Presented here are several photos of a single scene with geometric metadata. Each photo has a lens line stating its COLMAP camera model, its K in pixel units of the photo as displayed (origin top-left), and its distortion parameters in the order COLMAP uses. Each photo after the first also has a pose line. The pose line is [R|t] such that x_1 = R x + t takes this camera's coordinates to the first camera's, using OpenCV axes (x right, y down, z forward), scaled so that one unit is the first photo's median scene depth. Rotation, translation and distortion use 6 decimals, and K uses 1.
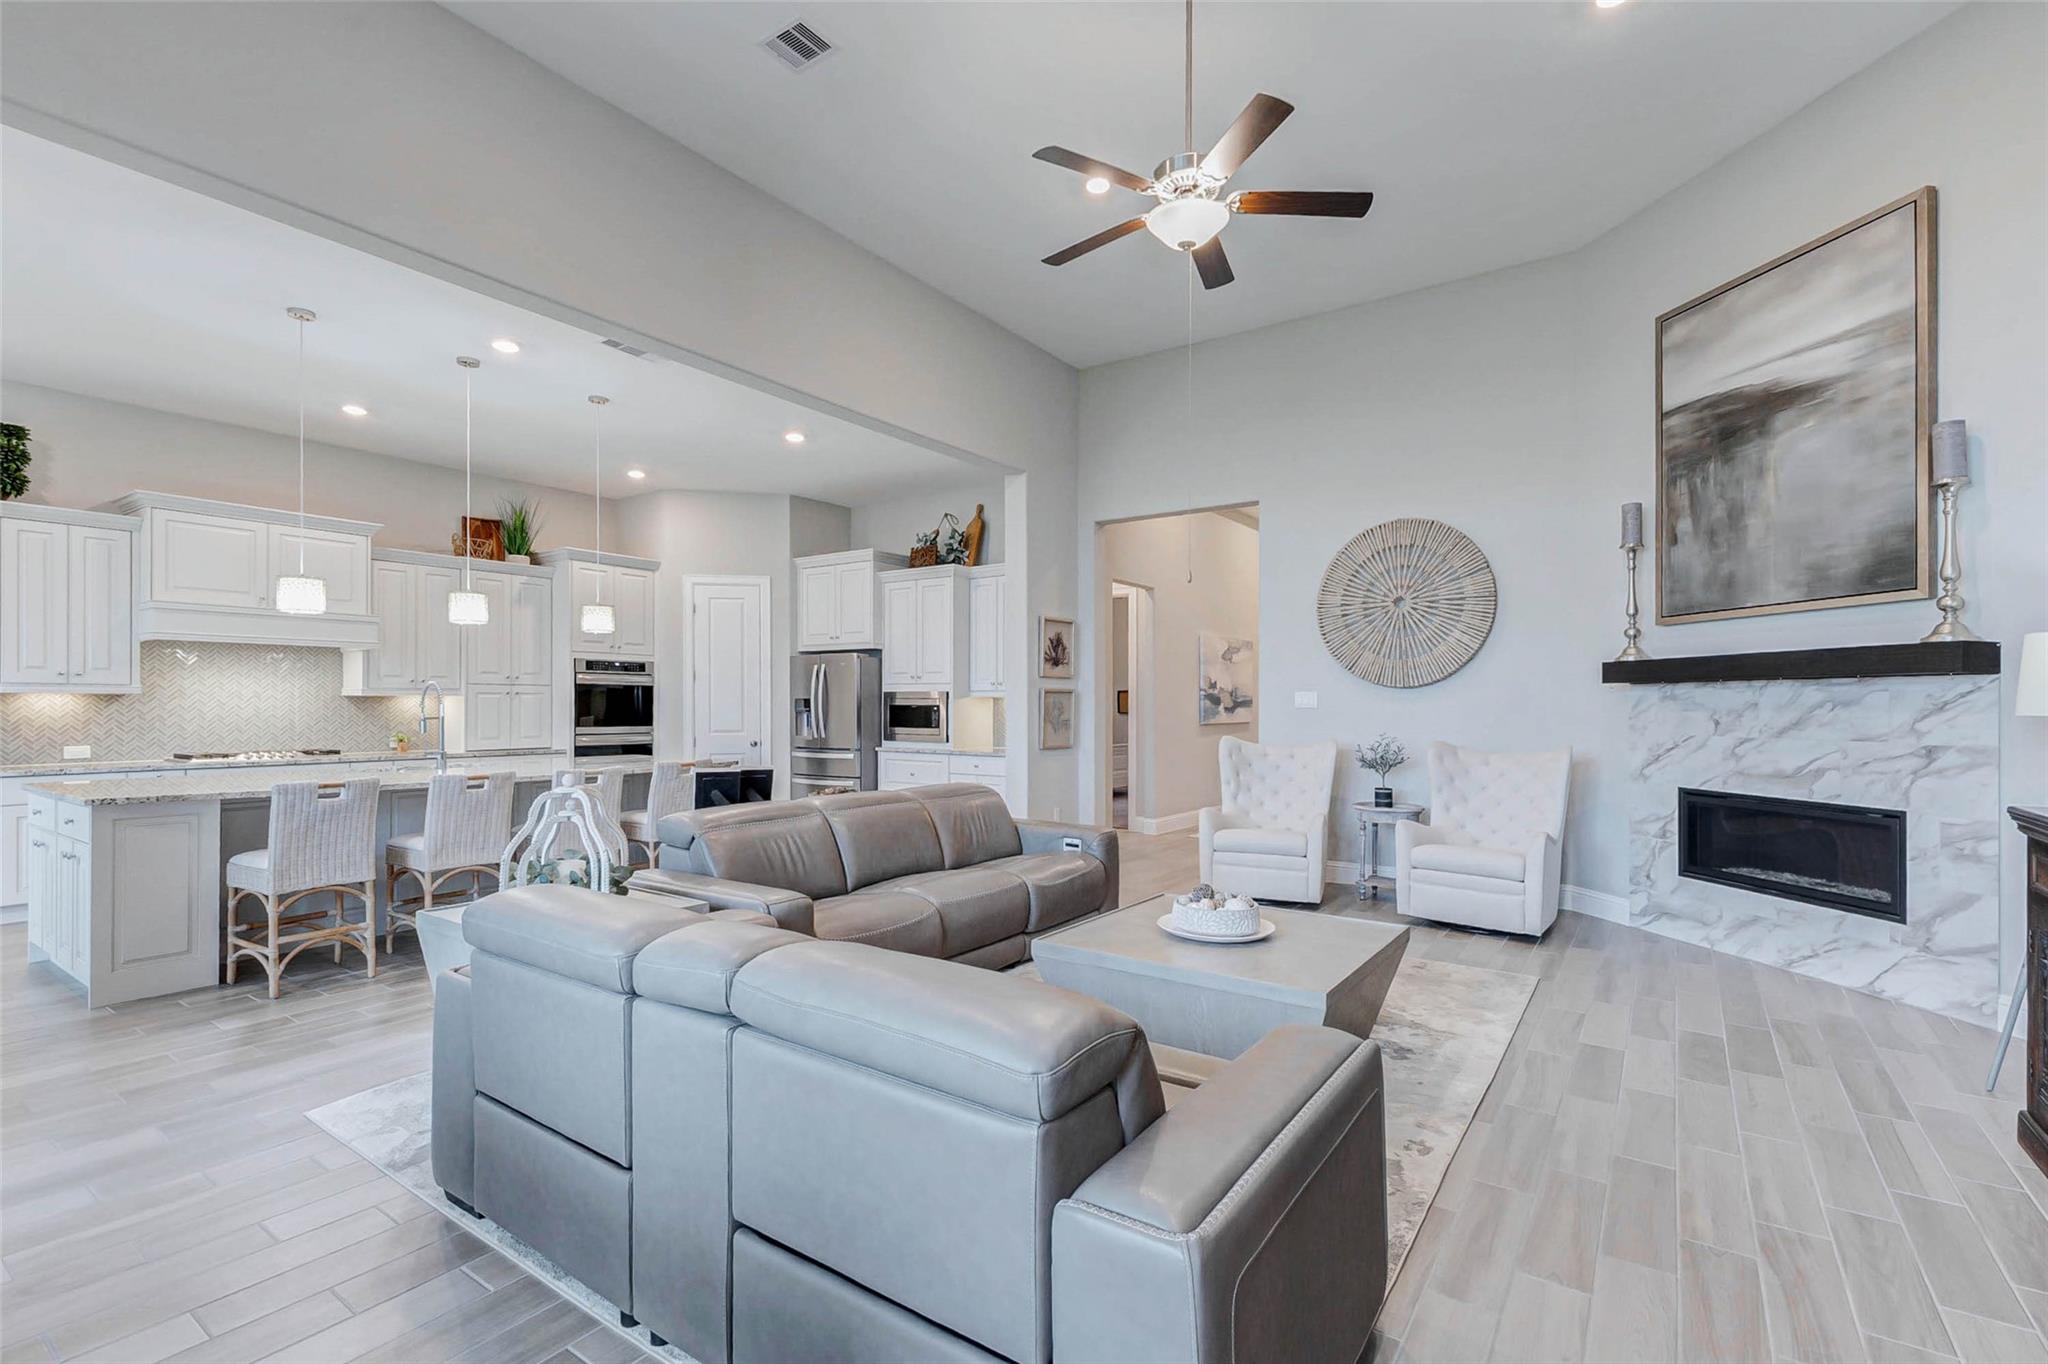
lens RADIAL K [[932.1, 0, 995.8], [0, 932.1, 698.1], [0, 0, 1]] dist [0.008694, -0.001377]
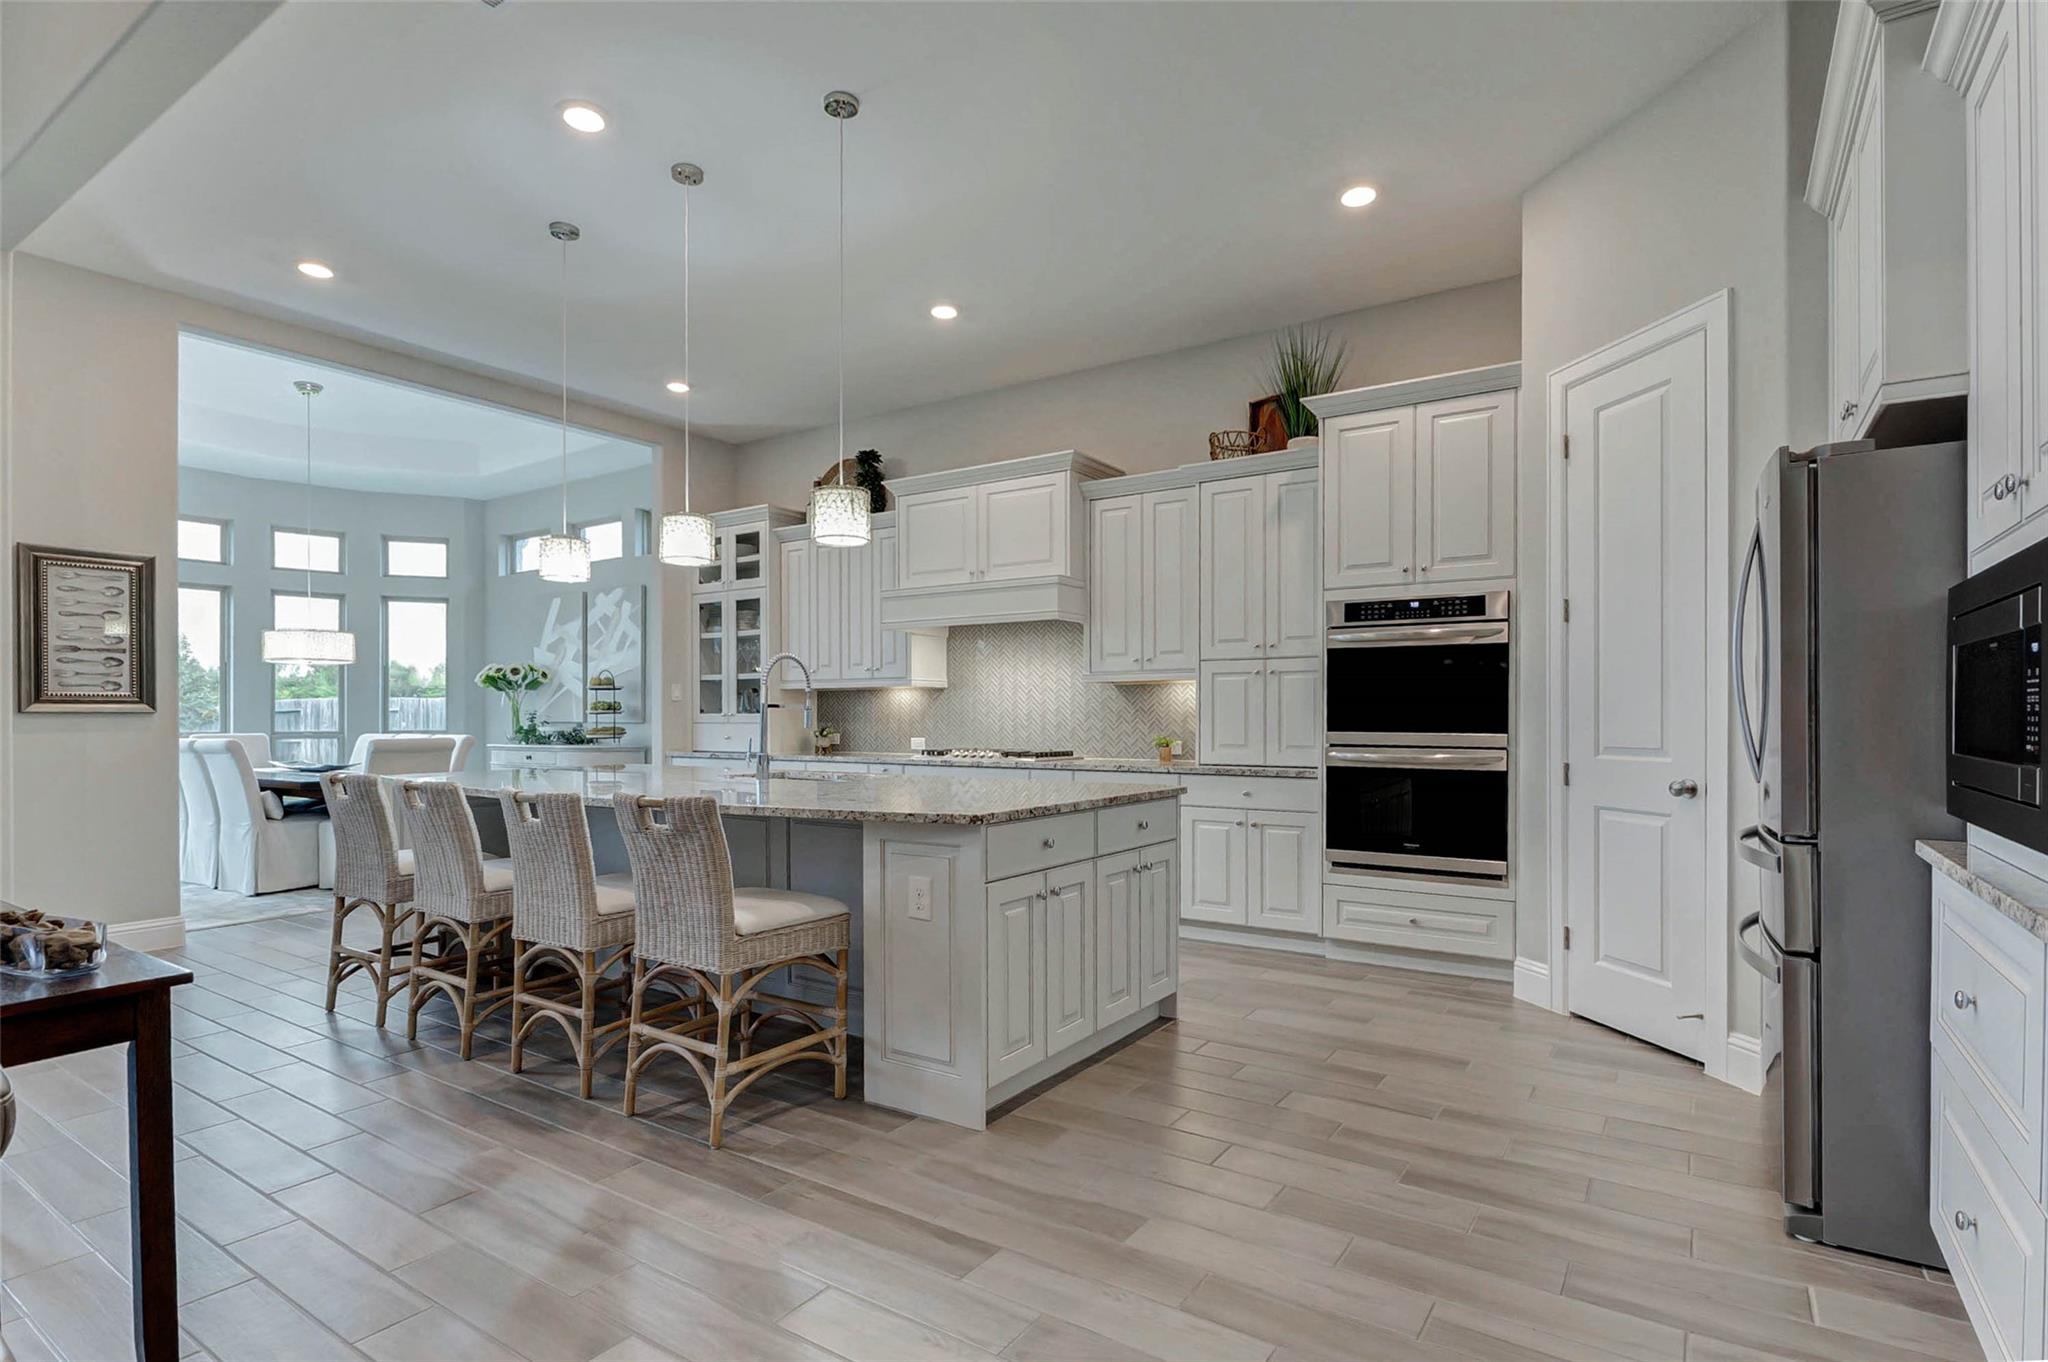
lens RADIAL K [[980.7, 0, 1075.5], [0, 980.7, 715.9], [0, 0, 1]] dist [0.000341, 0.001759]
pose [[0.054207, -0.000776, -0.998529, 0.150500], [0.010077, 0.999949, -0.000230, 0.031413], [0.998479, -0.010050, 0.054212, 1.208591]]
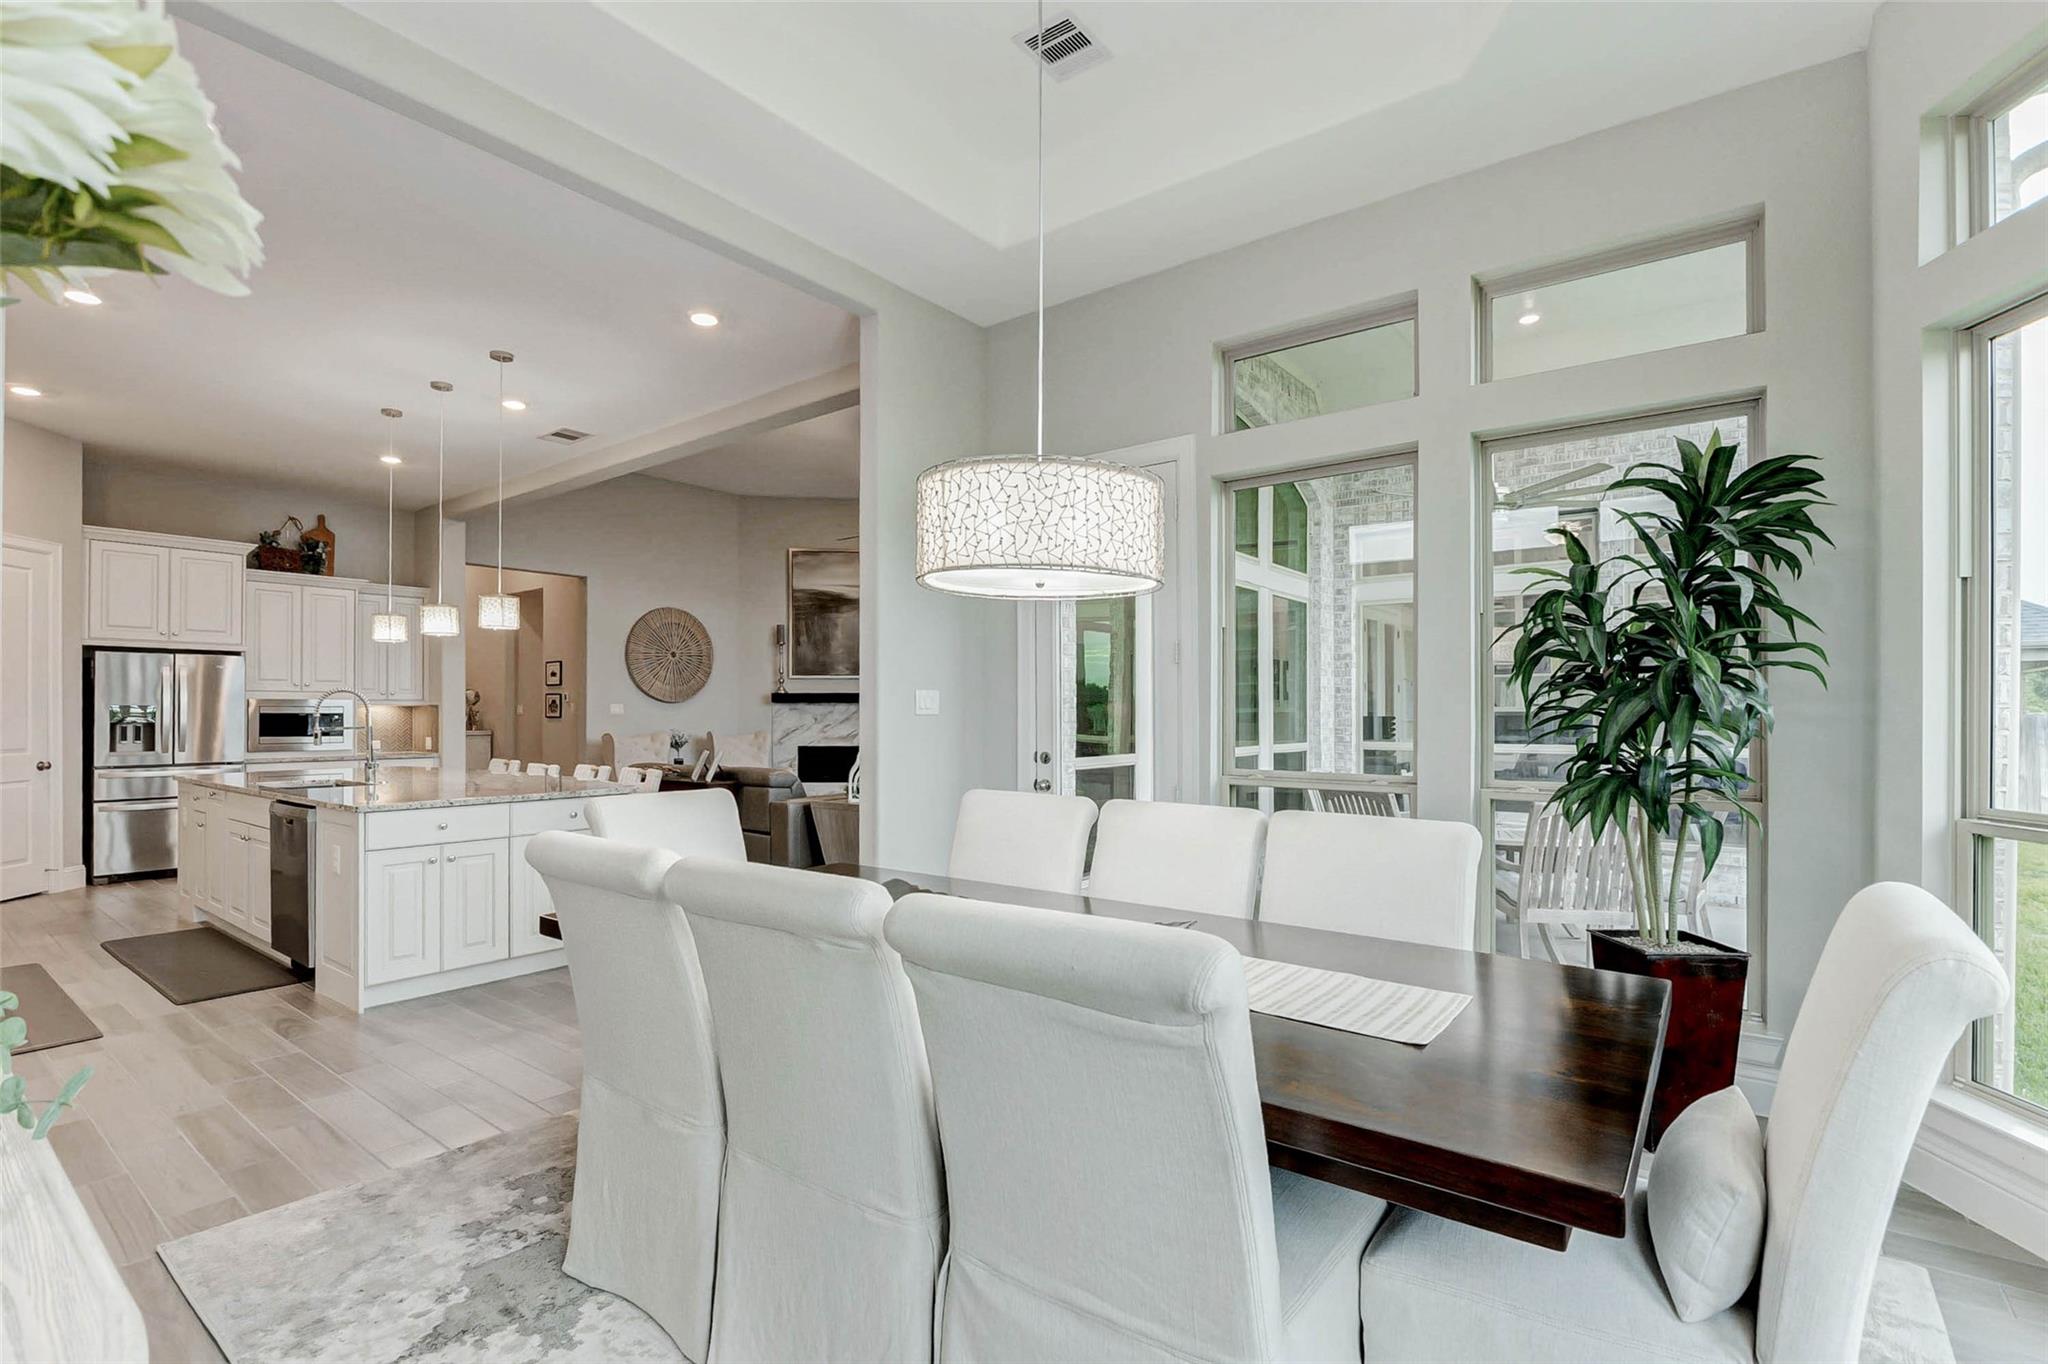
lens RADIAL K [[980.7, 0, 1021.8], [0, 980.7, 705.9], [0, 0, 1]] dist [0.000341, 0.001759]
pose [[0.053432, 0.004549, 0.998561, -1.672488], [-0.006430, 0.999970, -0.004212, -0.001109], [-0.998551, -0.006196, 0.053459, 0.274765]]
